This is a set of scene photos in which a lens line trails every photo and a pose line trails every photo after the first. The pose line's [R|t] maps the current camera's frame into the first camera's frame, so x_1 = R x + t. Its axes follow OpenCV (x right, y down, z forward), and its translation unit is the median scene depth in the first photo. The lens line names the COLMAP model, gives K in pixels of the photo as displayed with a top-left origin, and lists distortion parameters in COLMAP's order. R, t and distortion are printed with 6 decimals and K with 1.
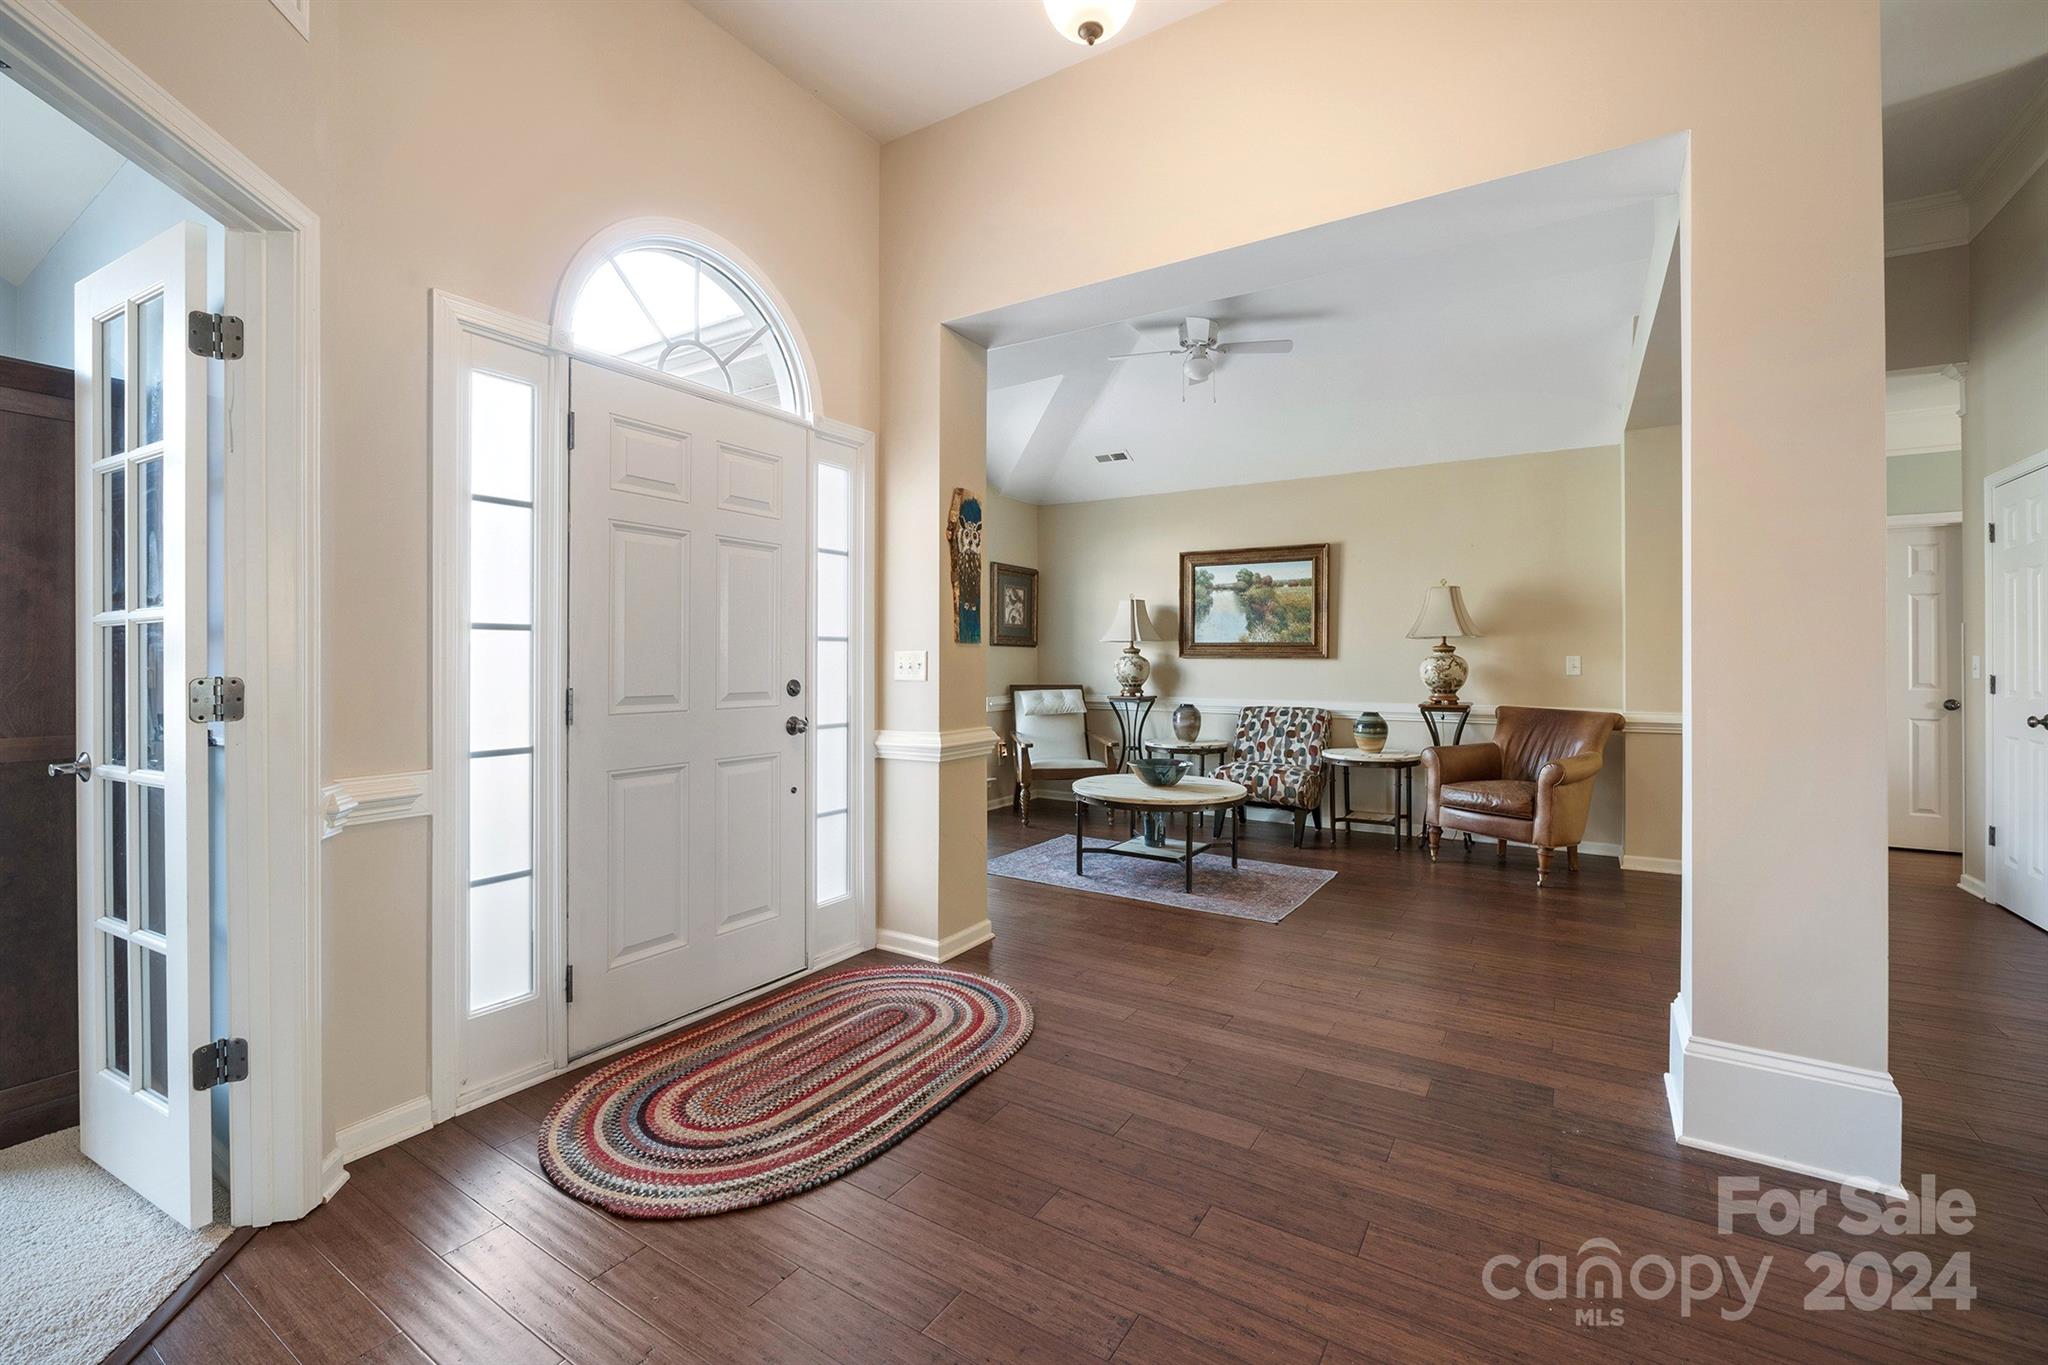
lens RADIAL K [[853.0, 0, 1012.3], [0, 853.0, 658.4], [0, 0, 1]] dist [-0.000450, -0.000023]
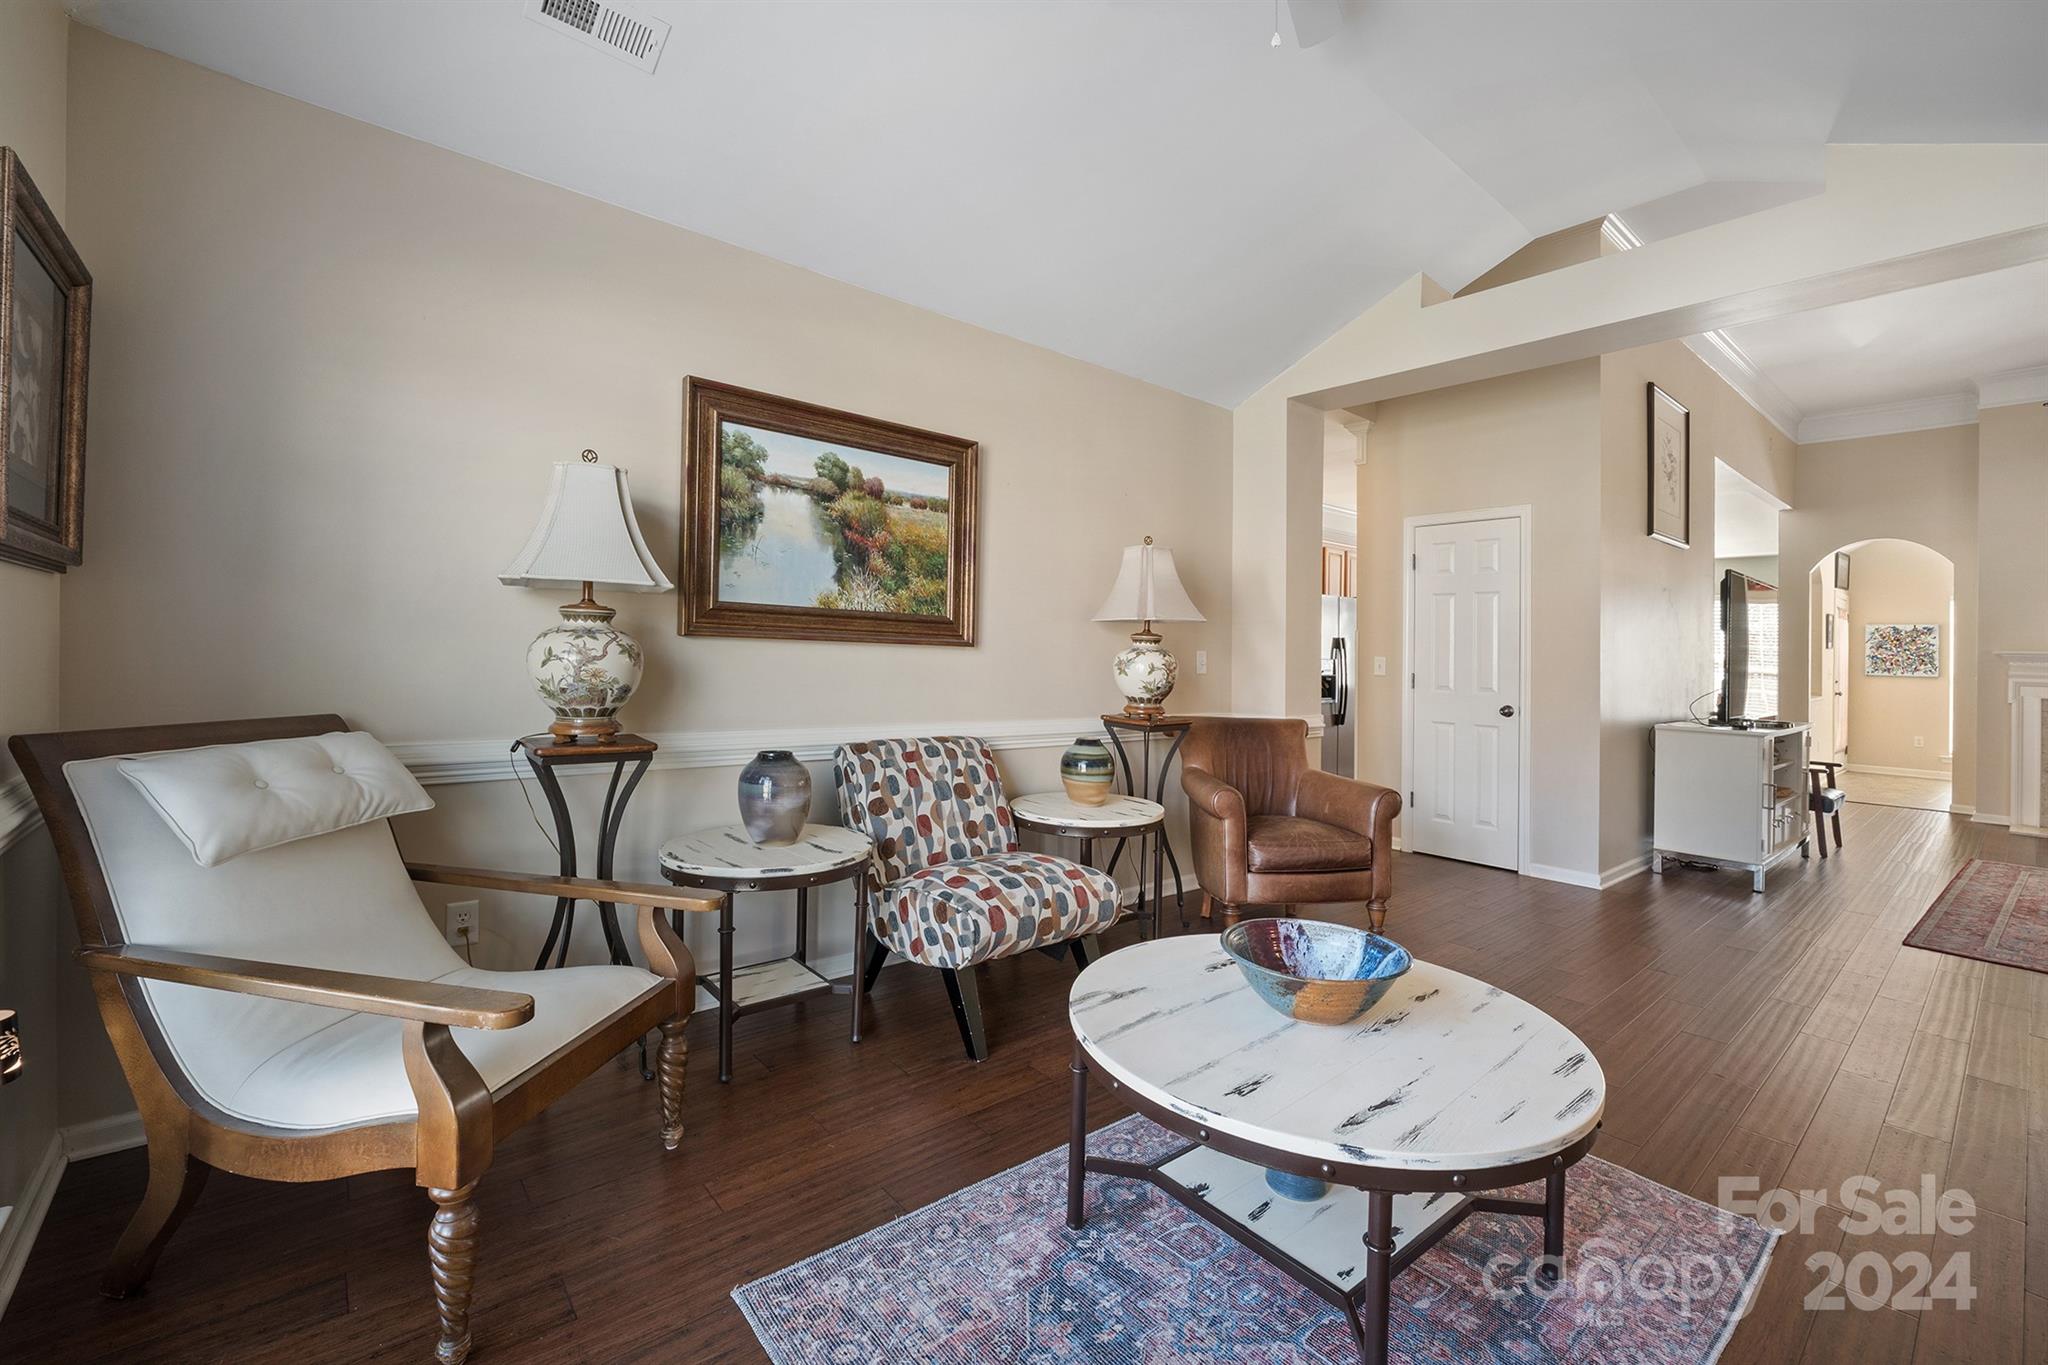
lens RADIAL K [[853.0, 0, 1012.3], [0, 853.0, 658.4], [0, 0, 1]] dist [-0.000450, -0.000023]
pose [[0.295438, 0.001331, 0.955361, -0.154090], [-0.027280, 0.999603, 0.007044, 0.002952], [-0.954972, -0.028144, 0.295357, 0.775371]]
